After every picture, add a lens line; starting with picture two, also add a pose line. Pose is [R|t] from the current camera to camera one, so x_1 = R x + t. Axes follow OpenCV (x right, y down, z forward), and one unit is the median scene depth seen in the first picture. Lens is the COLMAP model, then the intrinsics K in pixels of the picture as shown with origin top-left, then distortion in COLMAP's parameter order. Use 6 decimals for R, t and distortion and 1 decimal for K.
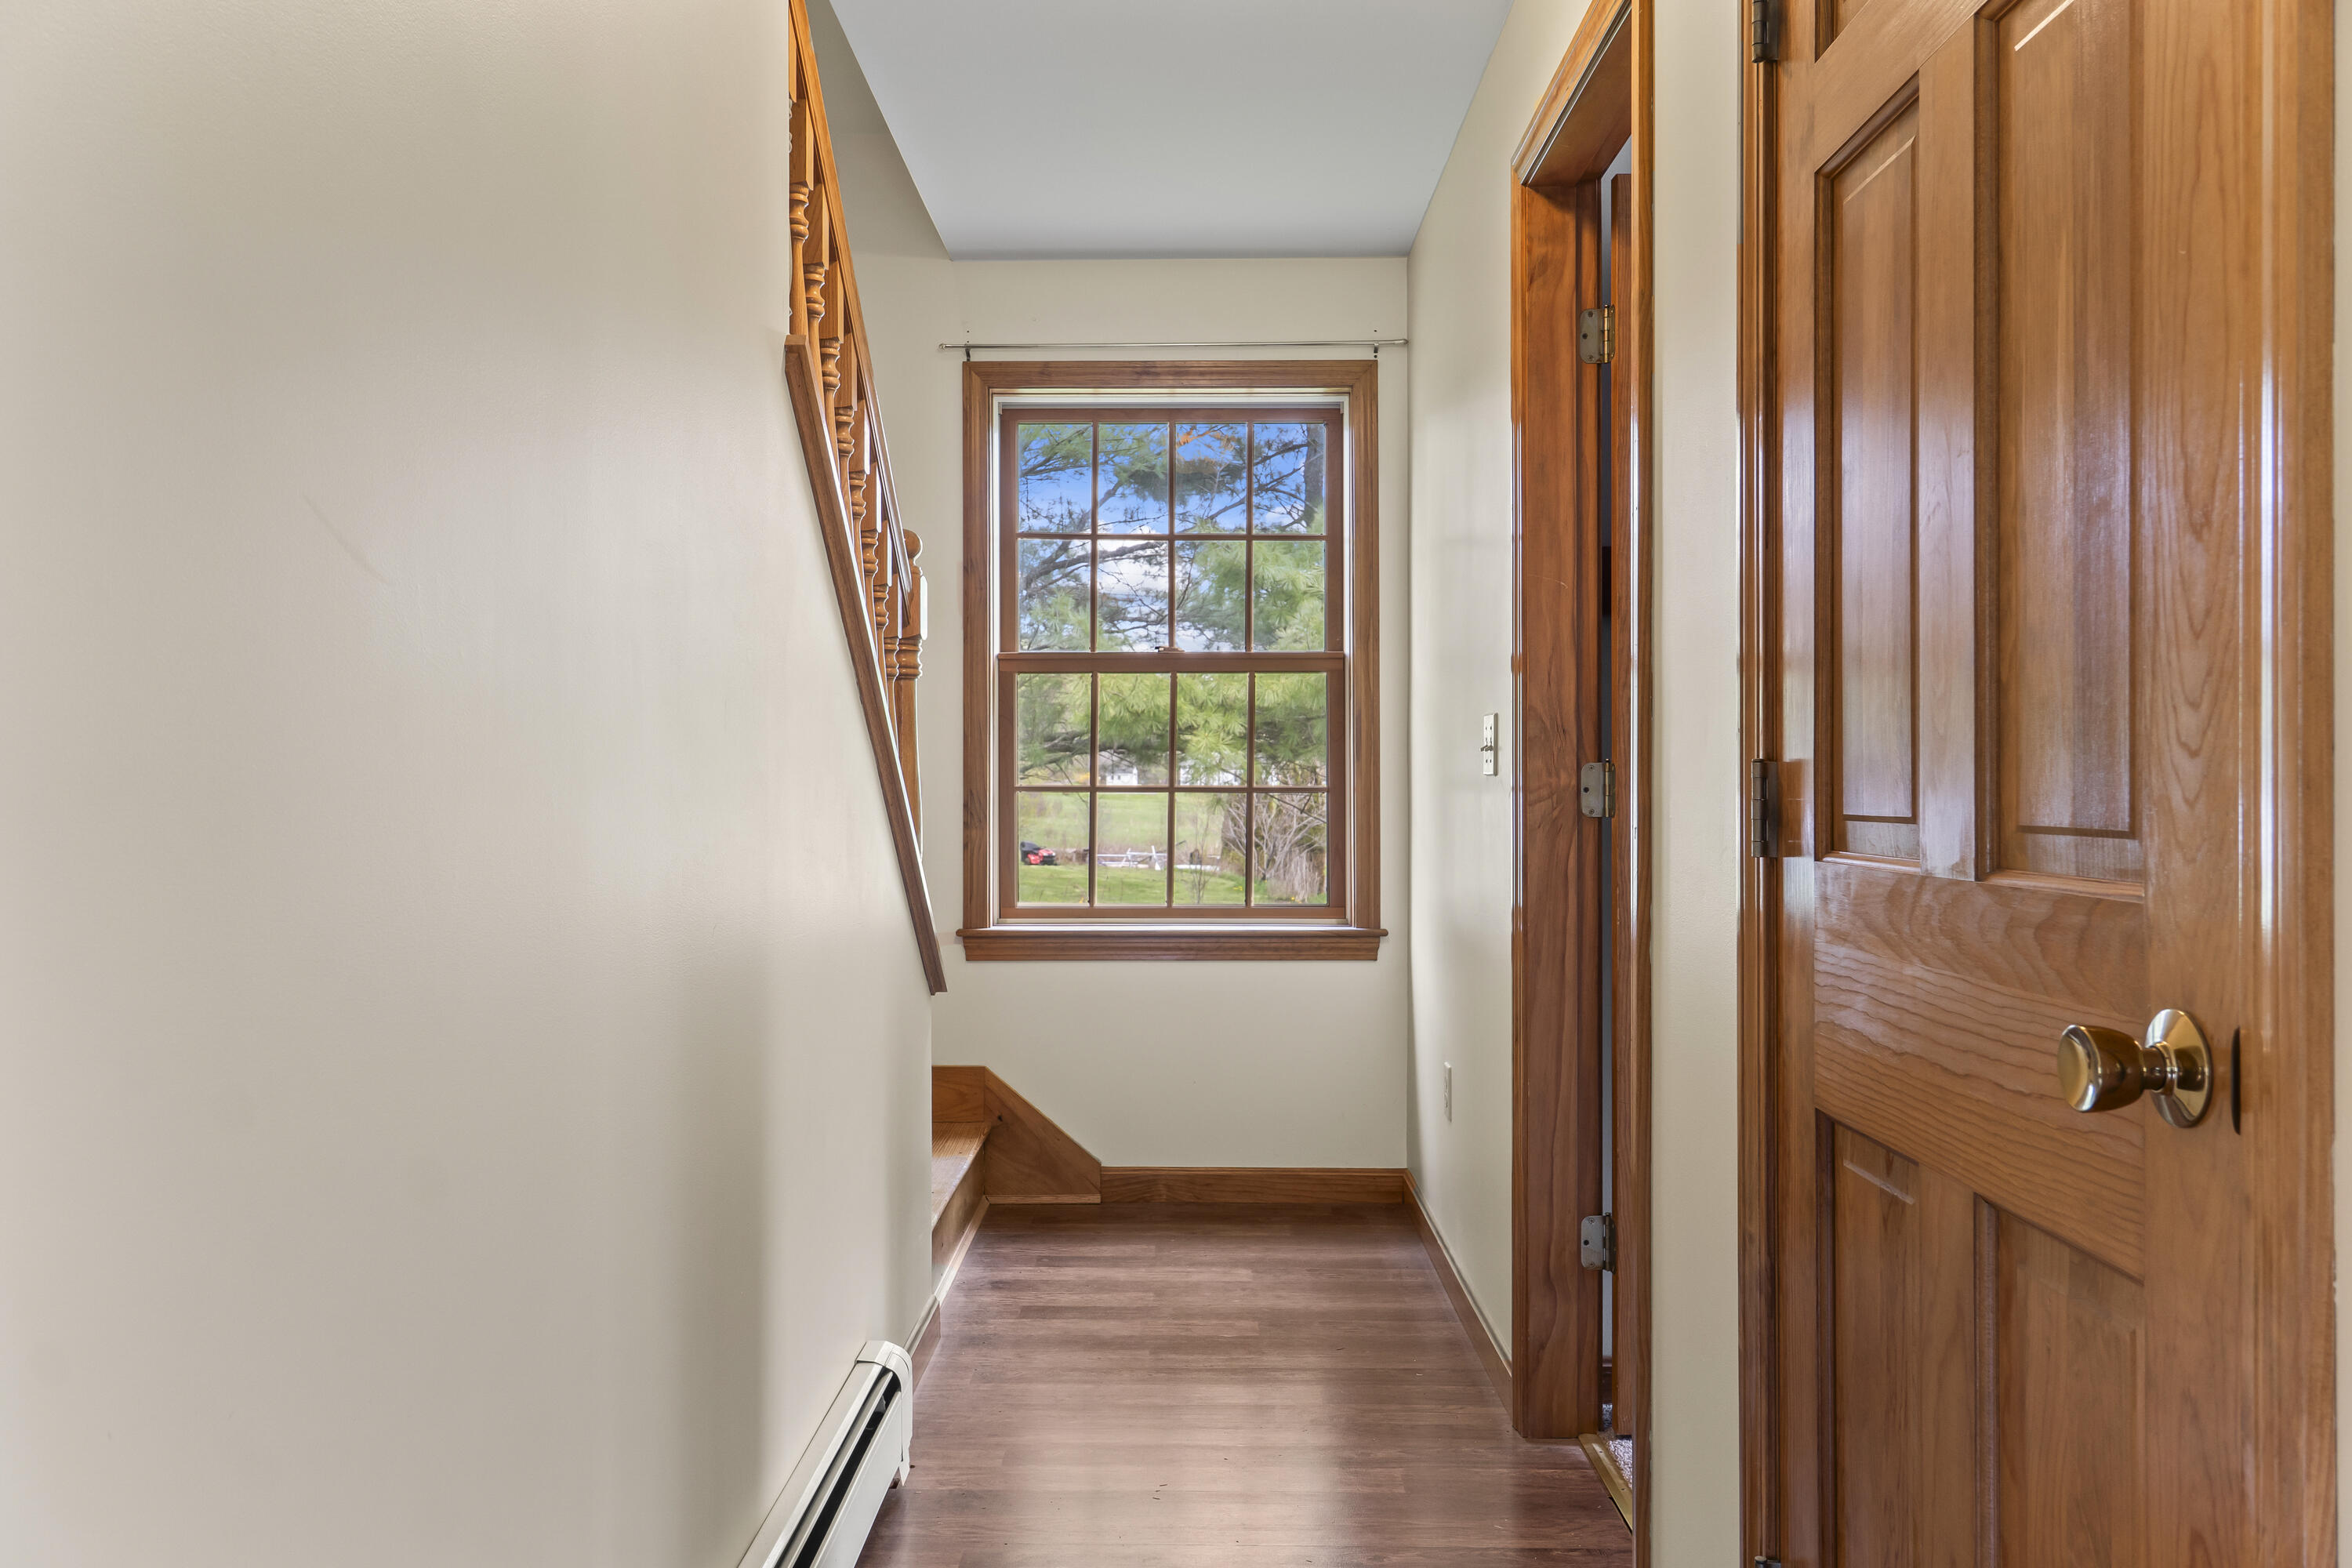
lens RADIAL K [[1905.8, 0, 1173.1], [0, 1905.8, 776.0], [0, 0, 1]] dist [0.006038, -0.000004]
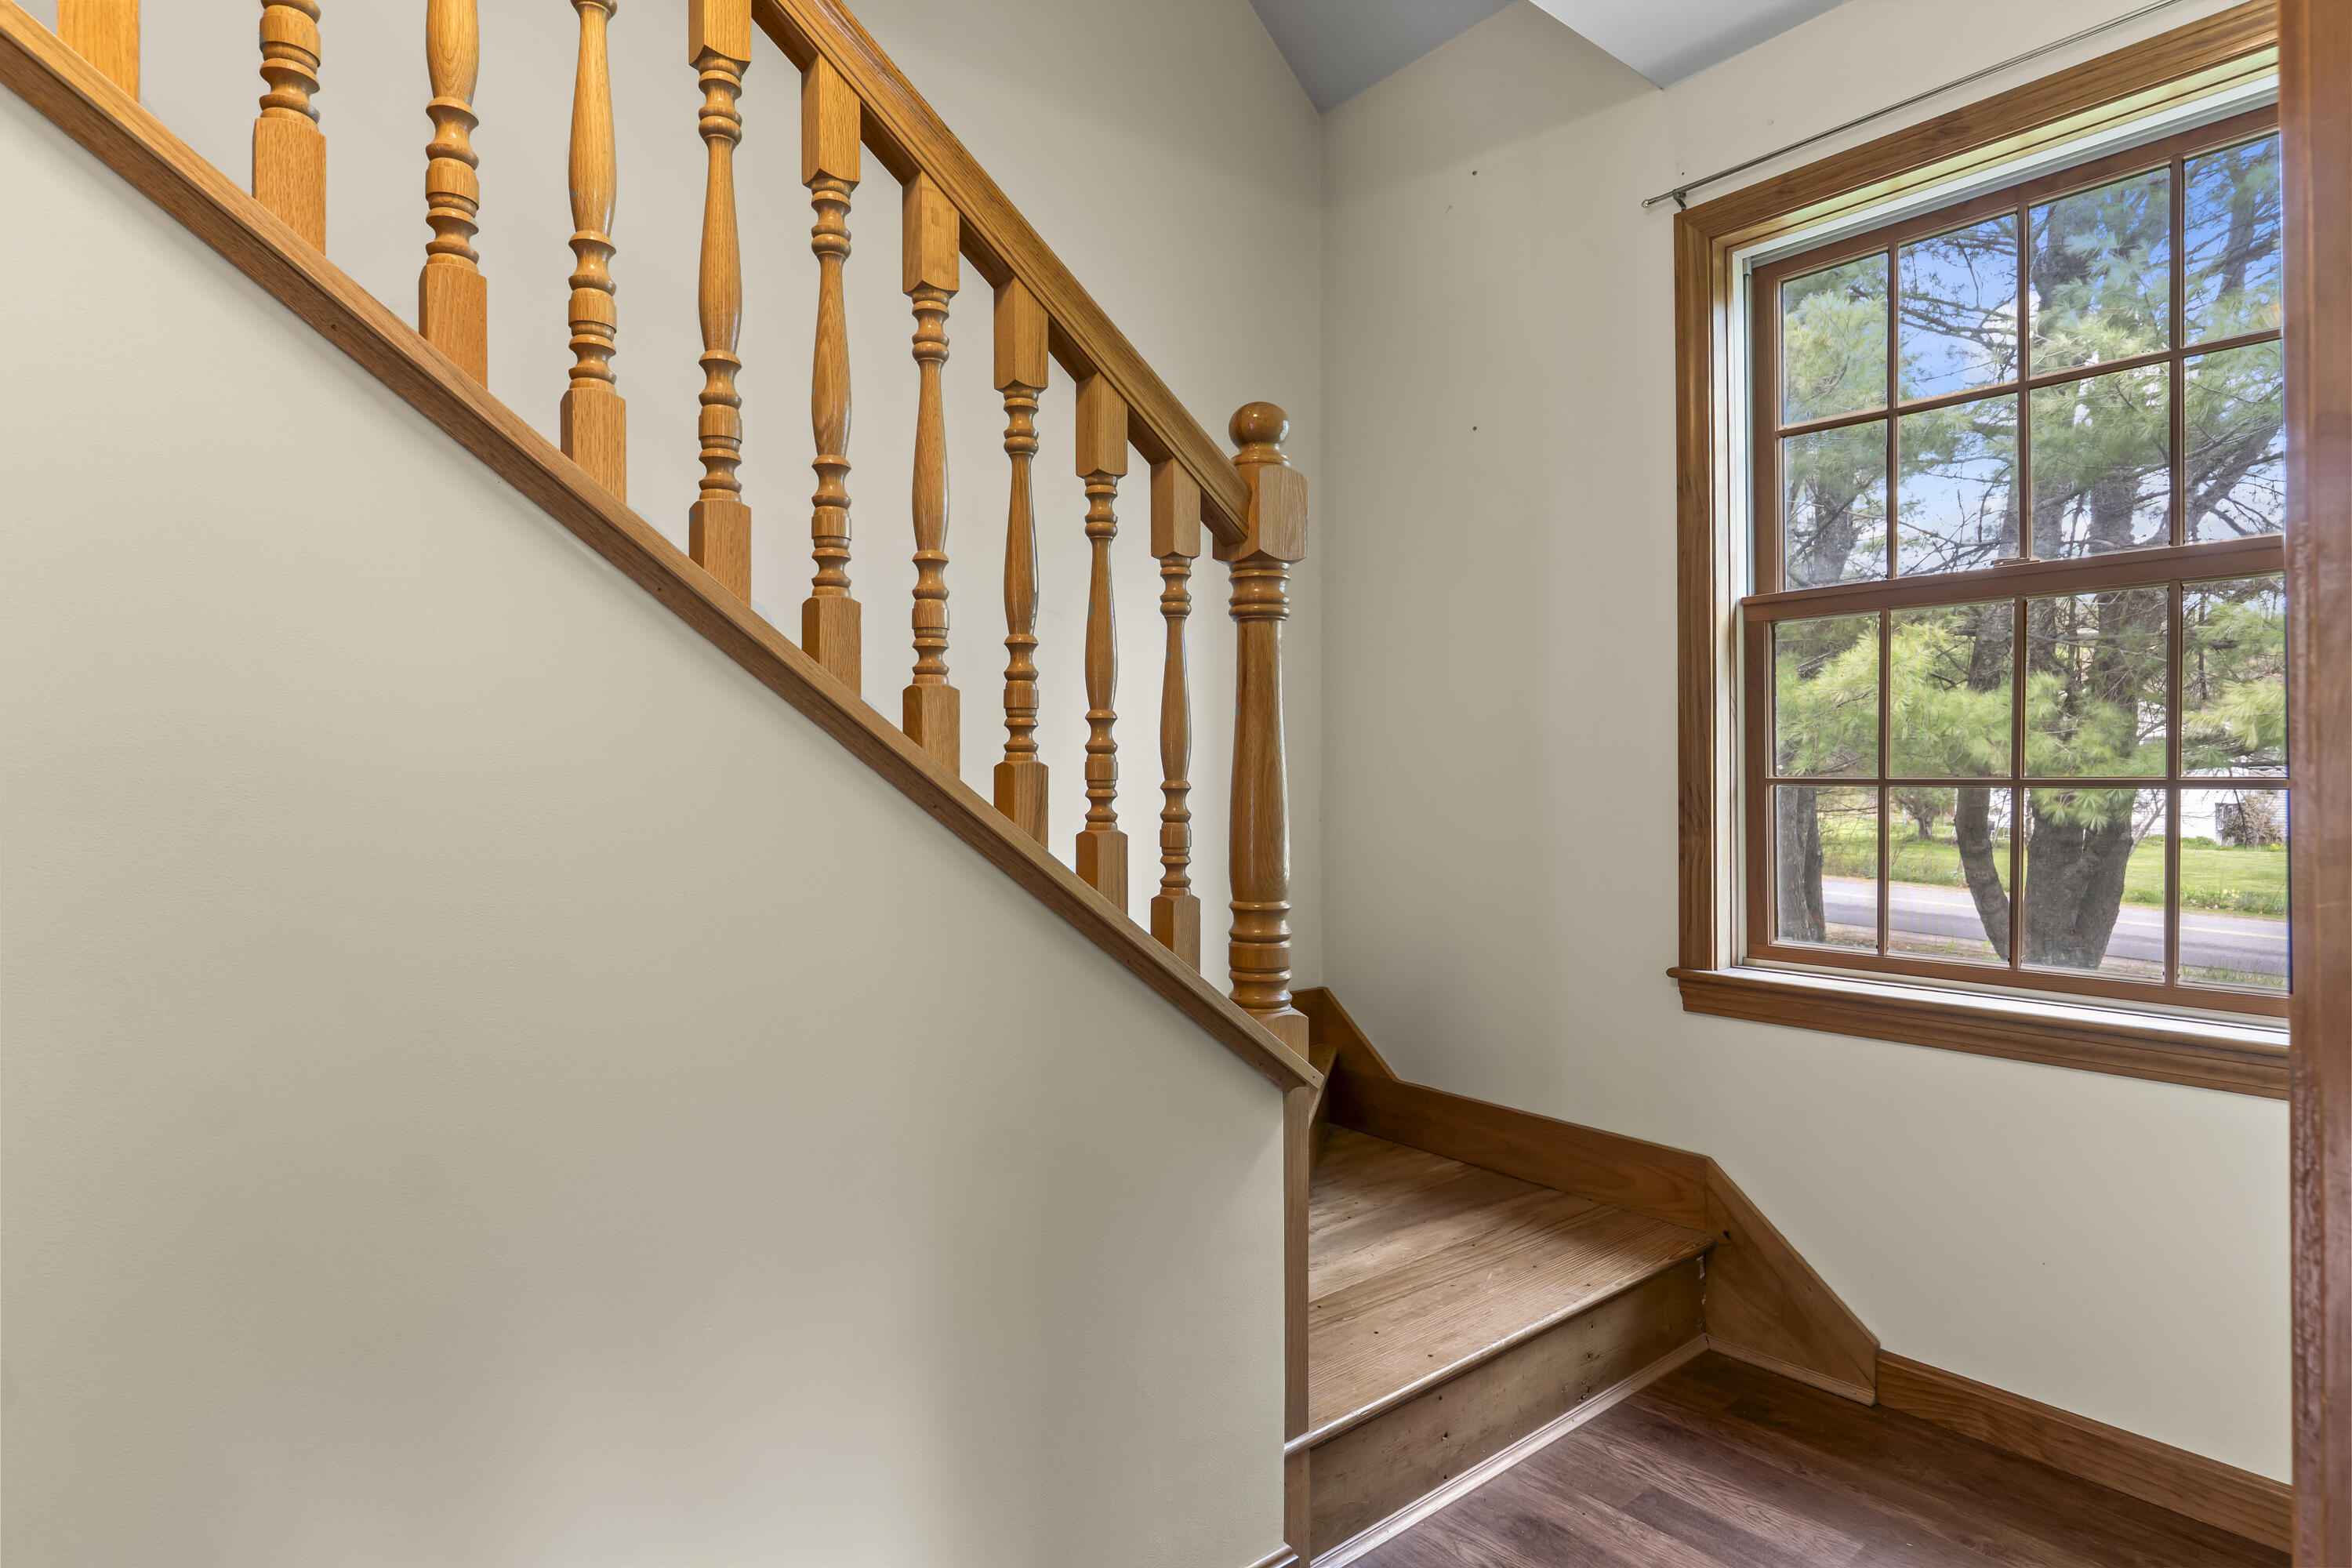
lens RADIAL K [[1246.6, 0, 1174.9], [0, 1246.6, 768.5], [0, 0, 1]] dist [-0.006779, -0.002143]
pose [[0.623649, -0.005487, -0.781685, 0.149515], [0.002678, 0.999984, -0.004882, 0.003499], [0.781700, 0.000951, 0.623654, 0.538639]]
